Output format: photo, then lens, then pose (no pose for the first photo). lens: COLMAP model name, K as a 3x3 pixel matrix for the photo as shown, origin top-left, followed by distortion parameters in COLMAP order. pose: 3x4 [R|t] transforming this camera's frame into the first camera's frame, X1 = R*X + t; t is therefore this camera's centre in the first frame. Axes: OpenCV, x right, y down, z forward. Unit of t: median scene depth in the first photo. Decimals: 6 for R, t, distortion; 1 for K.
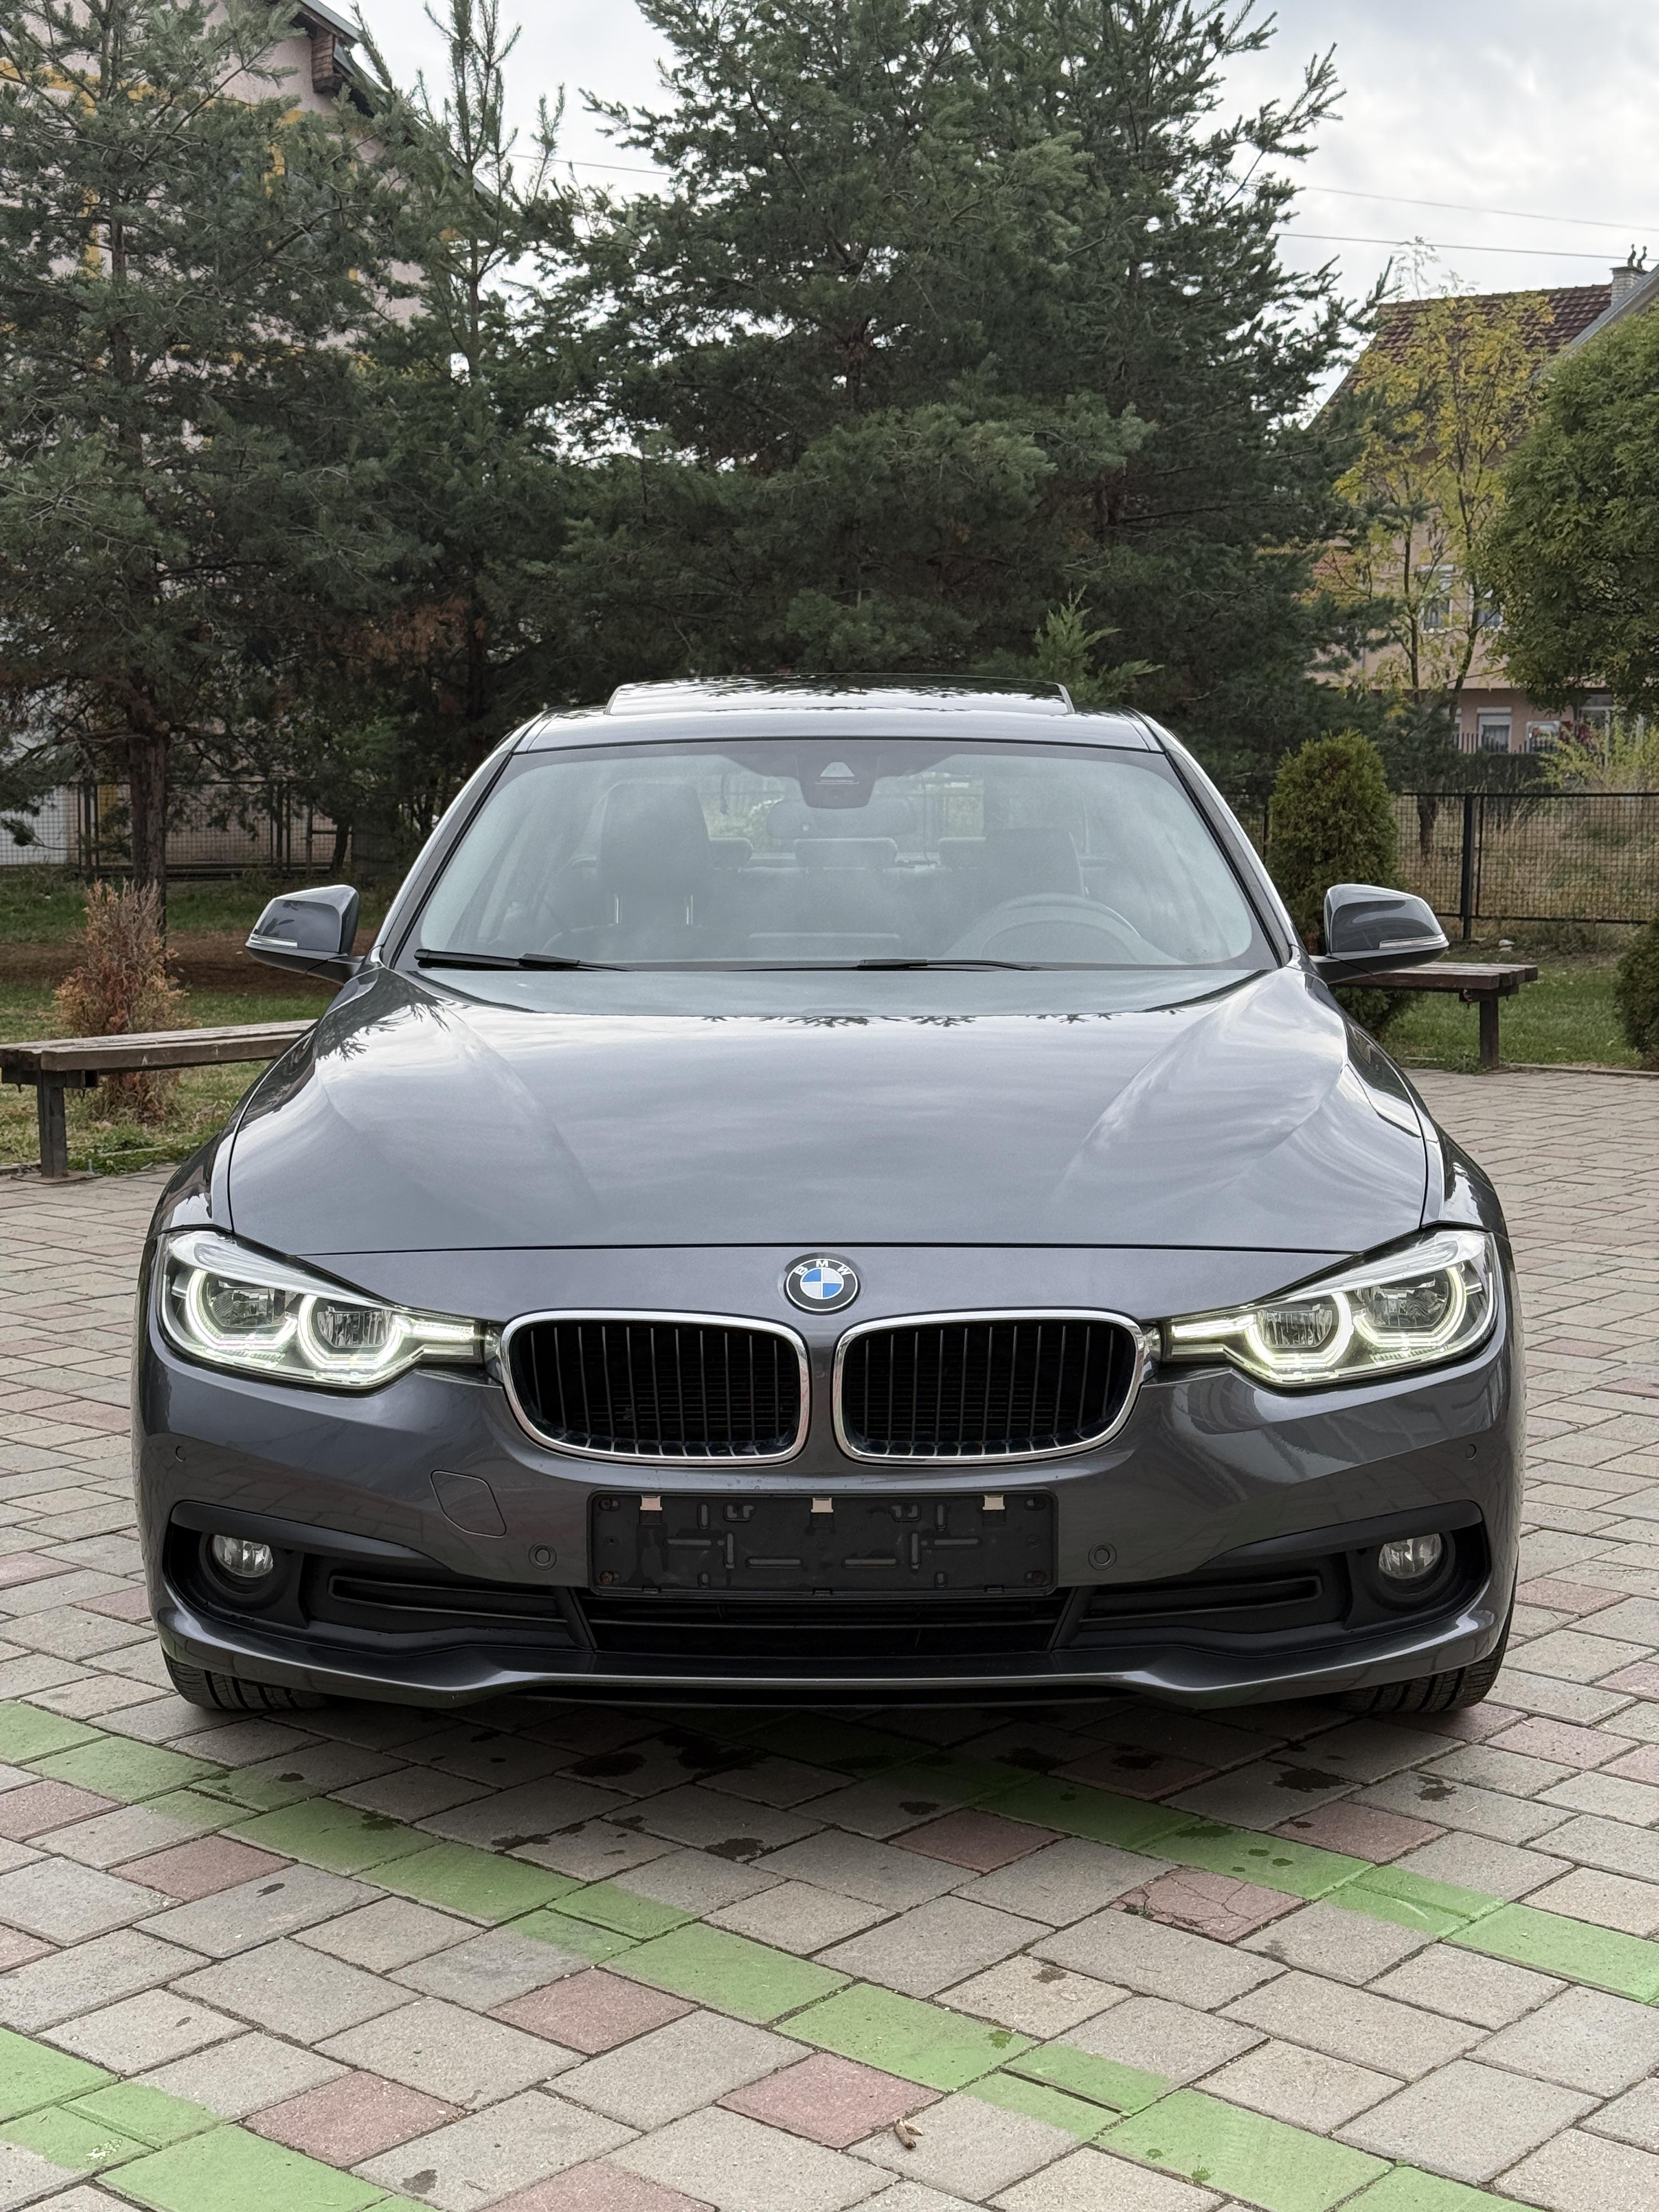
lens RADIAL K [[3072.5, 0, 833.9], [0, 3072.5, 1126.2], [0, 0, 1]] dist [0.127285, 0.000000]
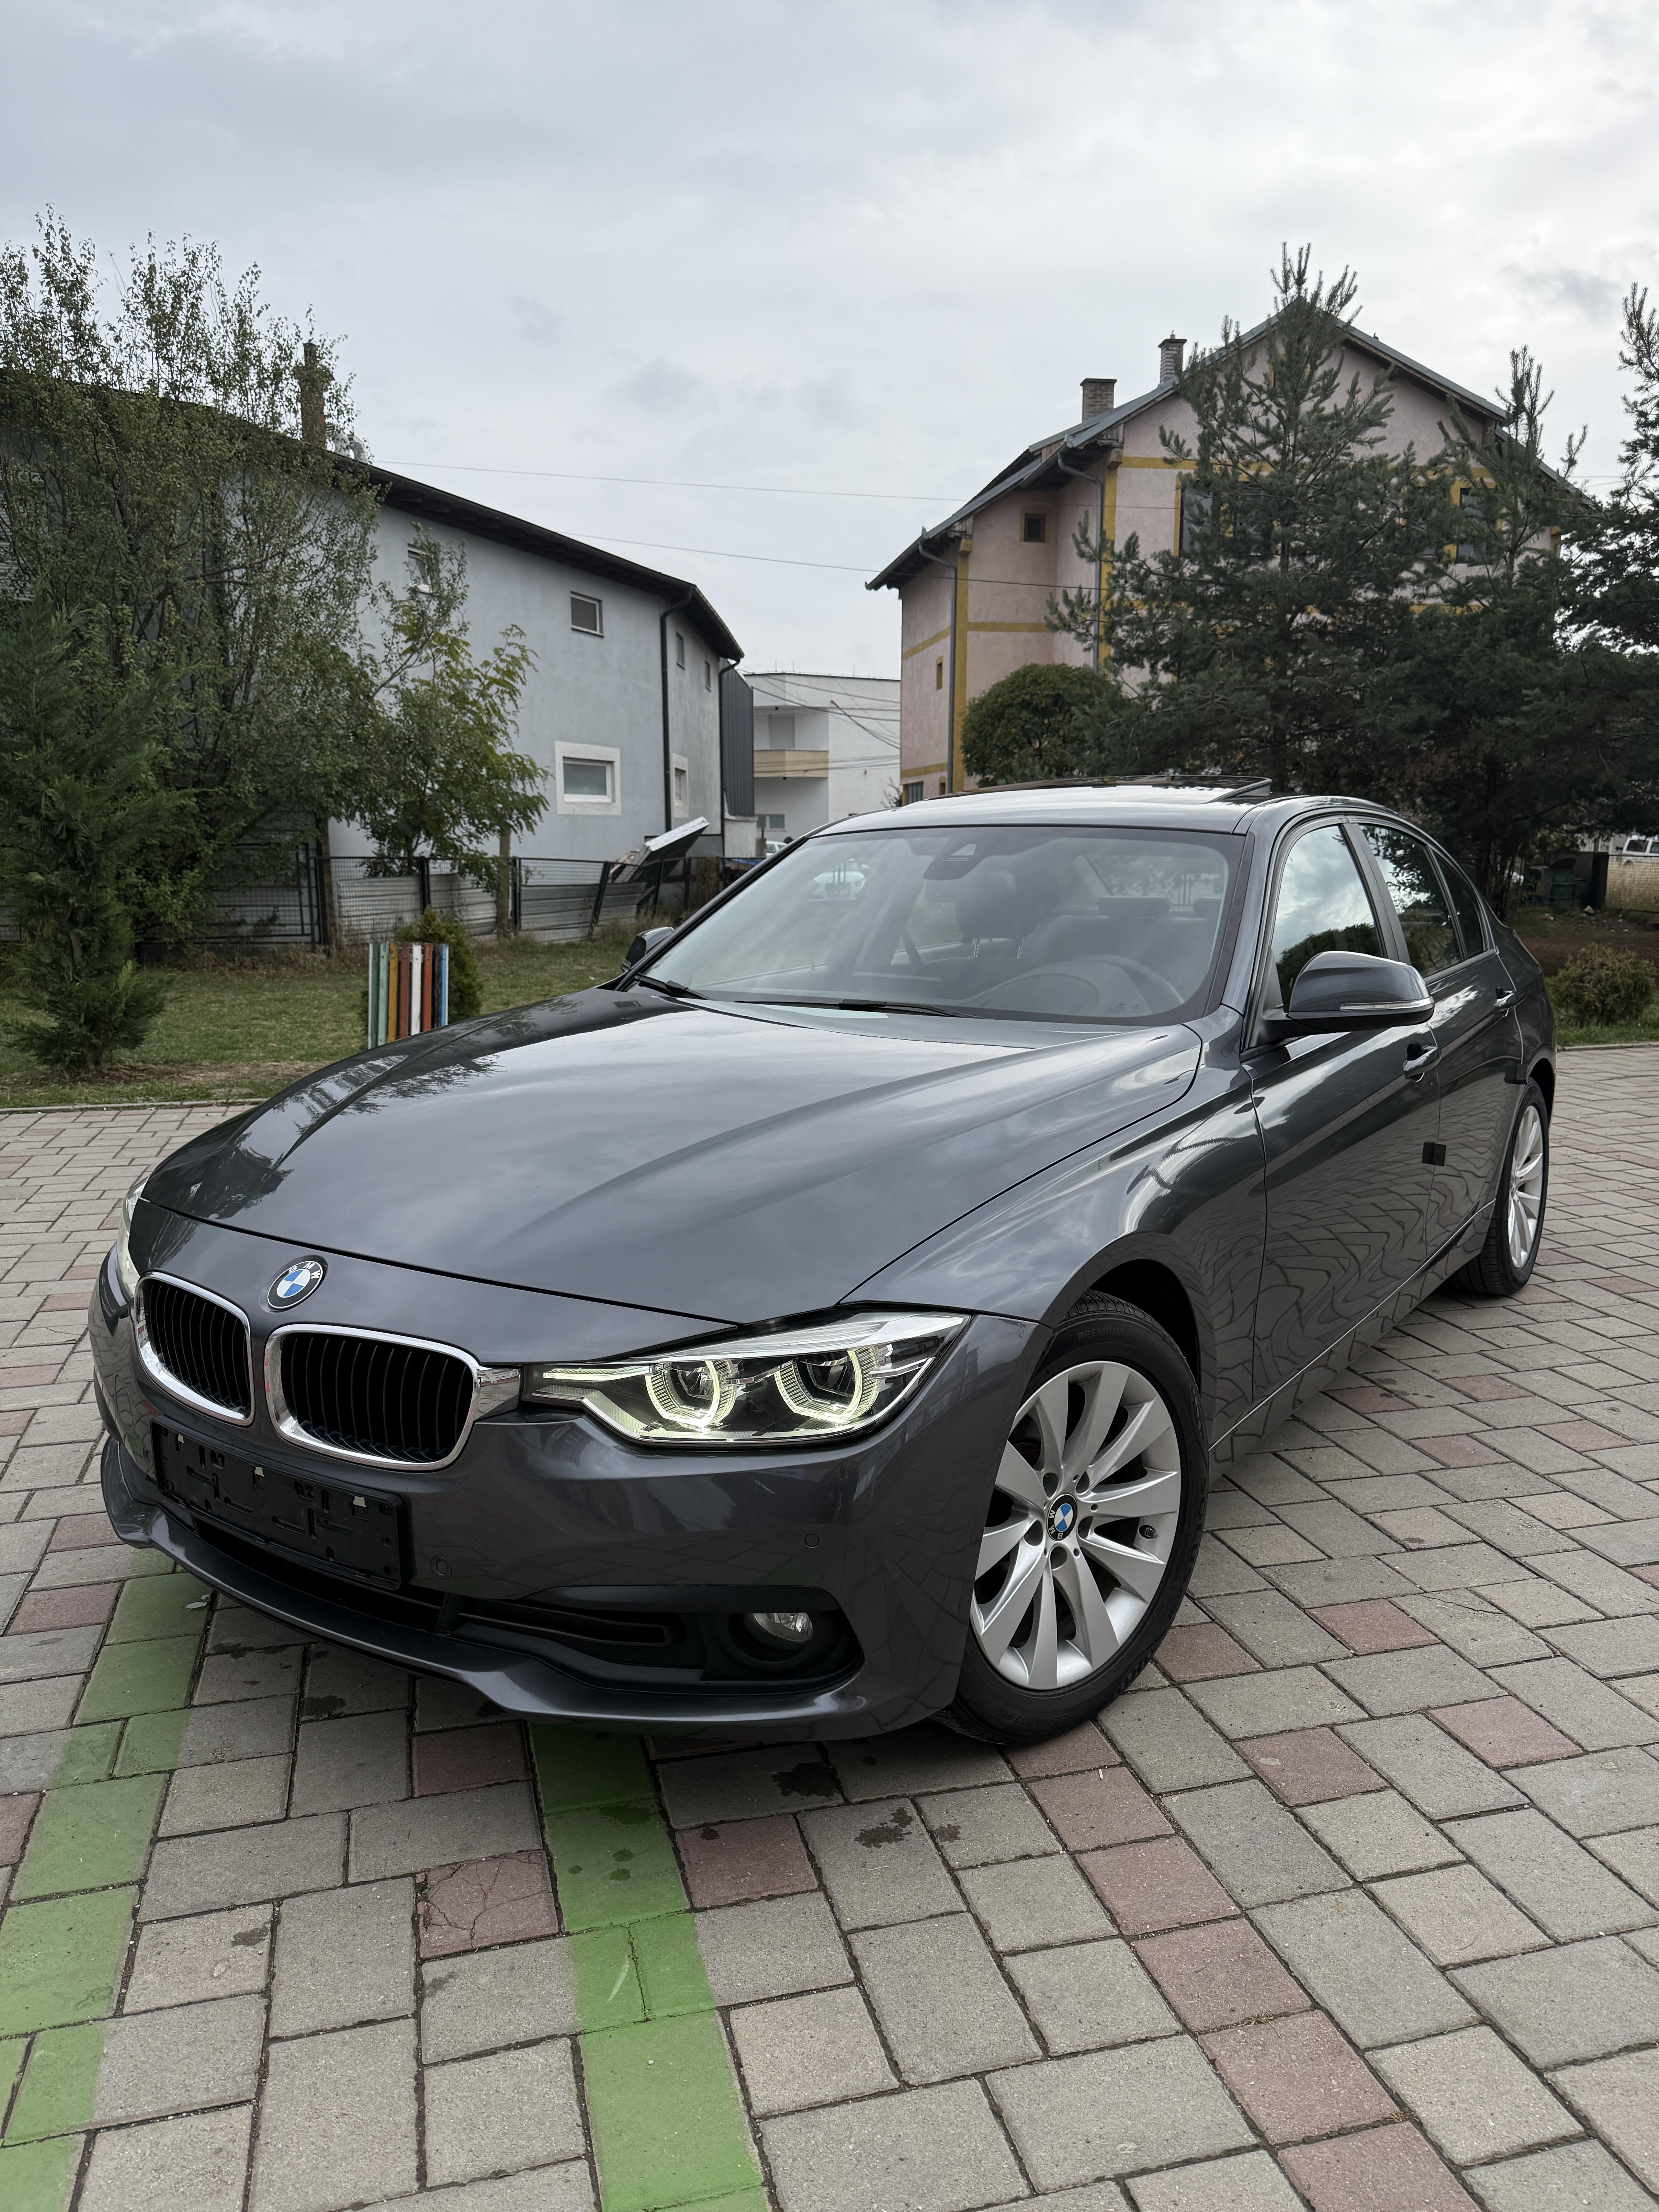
lens RADIAL K [[1560.7, 0, 833.5], [0, 1560.7, 1119.4], [0, 0, 1]] dist [0.040796, -0.057676]
pose [[0.830576, 0.096558, -0.548471, 0.082485], [-0.064715, 0.994917, 0.077154, -0.012075], [0.553132, -0.028588, 0.832603, 0.102223]]
